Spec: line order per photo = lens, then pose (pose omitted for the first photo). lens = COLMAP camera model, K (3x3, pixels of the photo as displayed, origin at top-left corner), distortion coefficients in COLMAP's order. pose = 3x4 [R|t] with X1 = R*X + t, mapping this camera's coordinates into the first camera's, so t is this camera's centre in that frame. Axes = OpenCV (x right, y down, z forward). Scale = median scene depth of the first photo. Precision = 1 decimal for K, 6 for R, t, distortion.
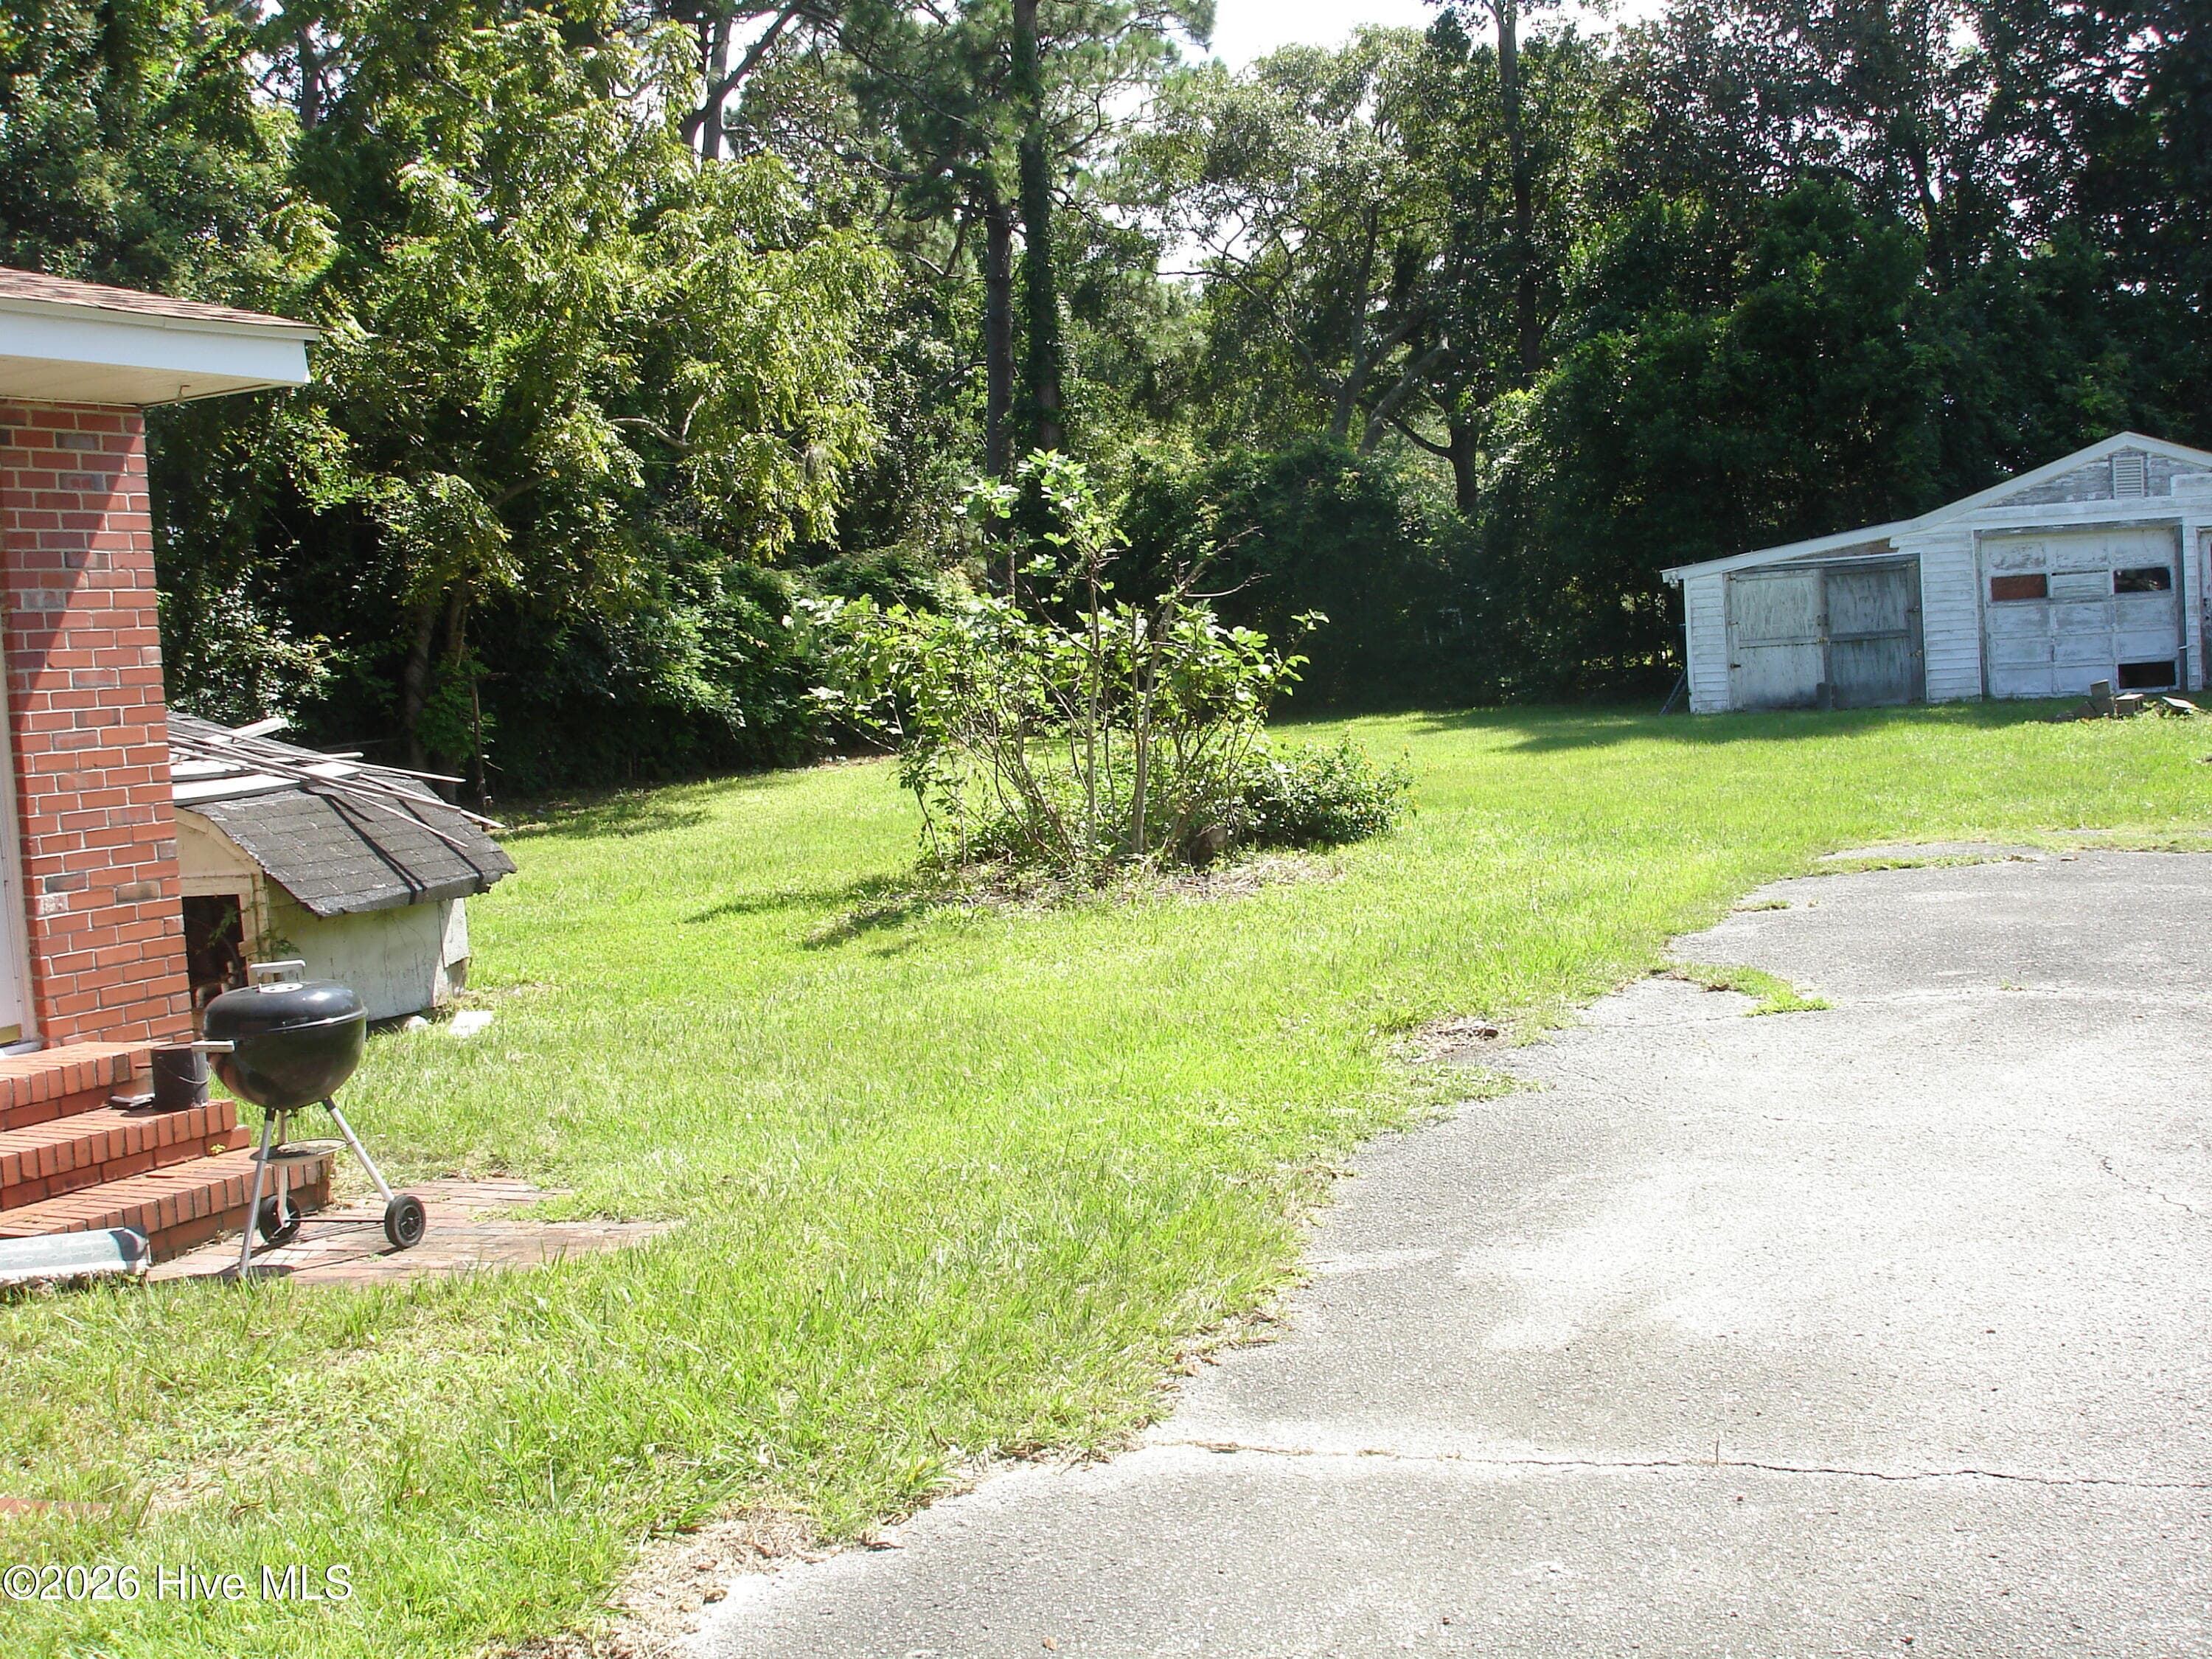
lens RADIAL K [[2458.3, 0, 1106.0], [0, 2458.3, 829.5], [0, 0, 1]] dist [-0.051970, -0.168842]
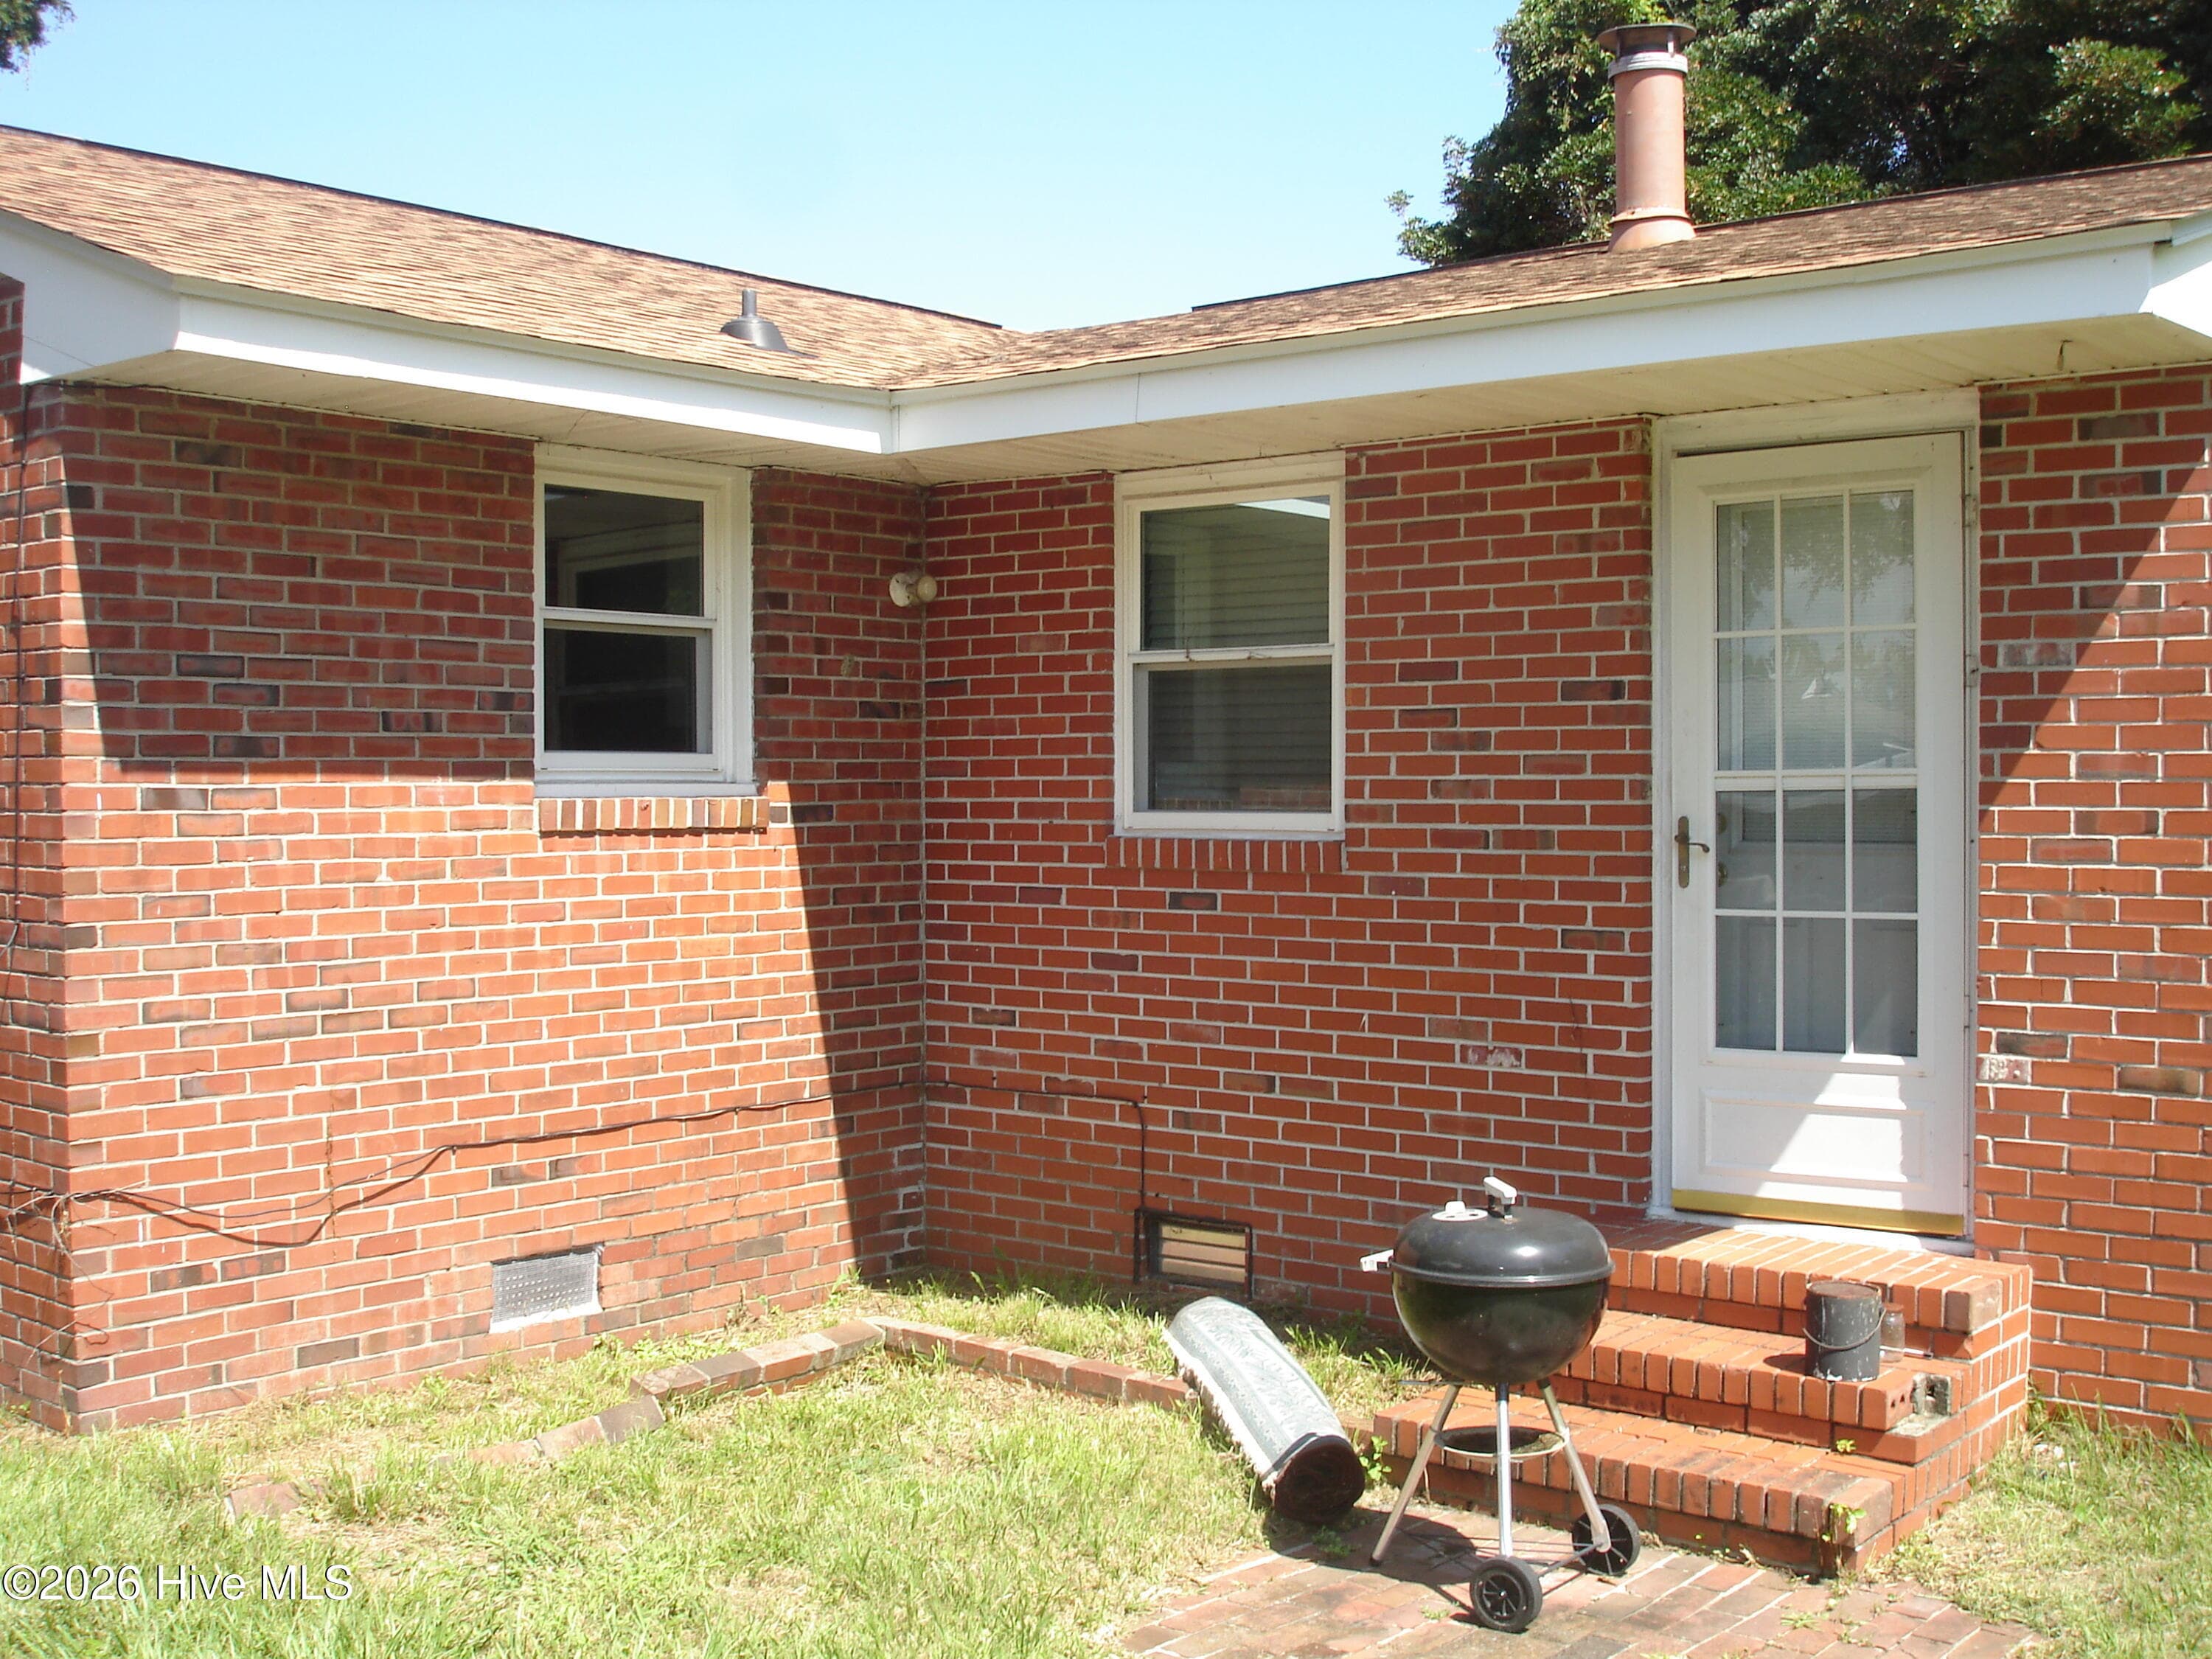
lens RADIAL K [[2458.3, 0, 1106.0], [0, 2458.3, 829.5], [0, 0, 1]] dist [-0.051970, -0.168842]
pose [[-0.215907, 0.078548, -0.973249, 0.334295], [-0.052445, 0.994387, 0.091889, -0.094622], [0.975005, 0.070881, -0.210575, 0.879360]]
